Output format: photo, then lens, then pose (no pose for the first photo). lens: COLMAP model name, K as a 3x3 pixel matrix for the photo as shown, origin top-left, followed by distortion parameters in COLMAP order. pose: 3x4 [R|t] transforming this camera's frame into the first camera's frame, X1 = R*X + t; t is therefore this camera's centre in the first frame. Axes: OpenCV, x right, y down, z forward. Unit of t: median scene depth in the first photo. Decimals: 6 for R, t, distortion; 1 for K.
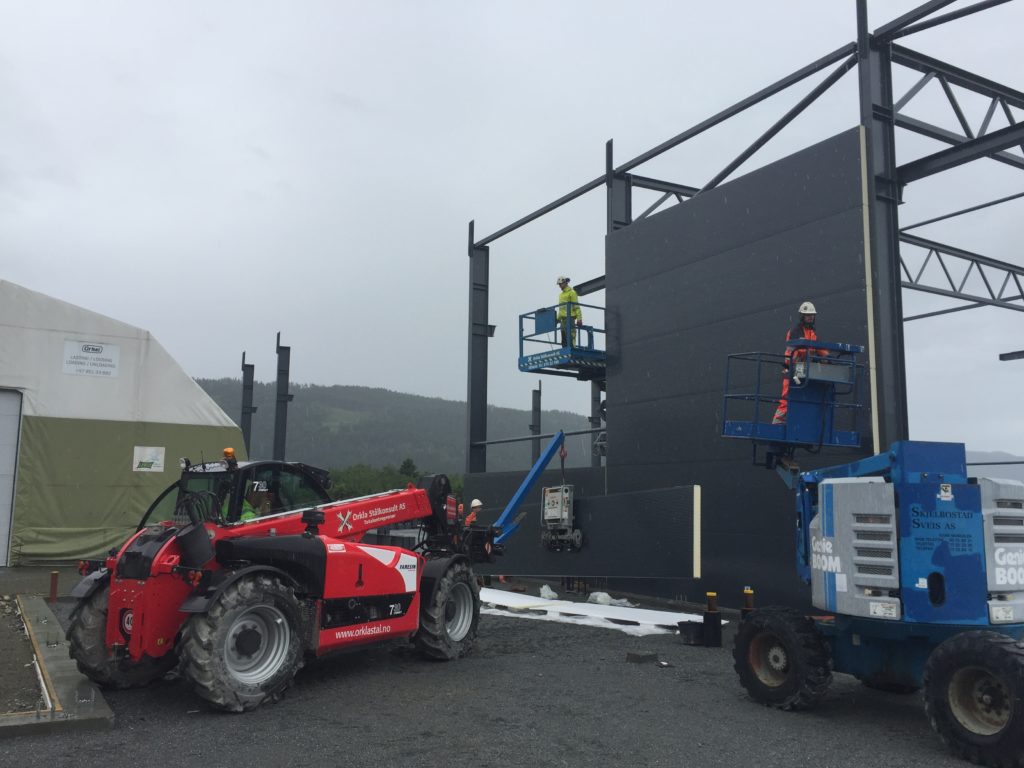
lens RADIAL K [[882.6, 0, 518.8], [0, 882.6, 387.5], [0, 0, 1]] dist [0.092783, -0.142320]
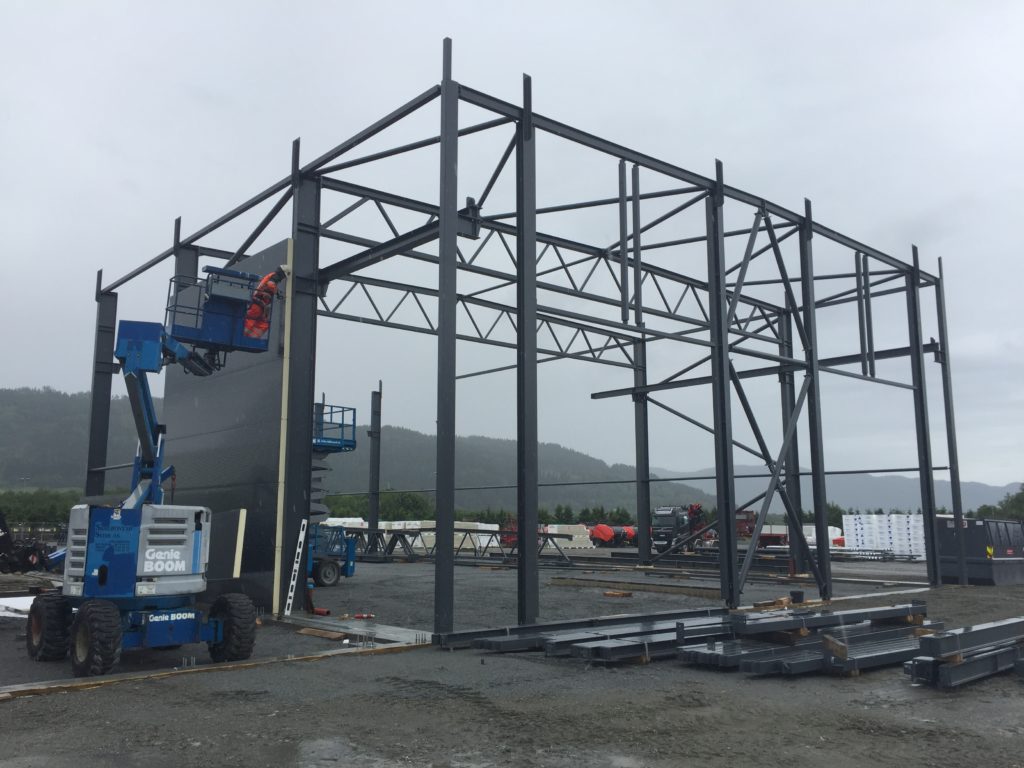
lens RADIAL K [[882.6, 0, 518.8], [0, 882.6, 387.5], [0, 0, 1]] dist [0.092783, -0.142320]
pose [[0.981454, 0.015694, 0.191057, 0.860909], [-0.012178, 0.999734, -0.019565, -0.083867], [-0.191313, 0.016876, 0.981384, -0.685136]]
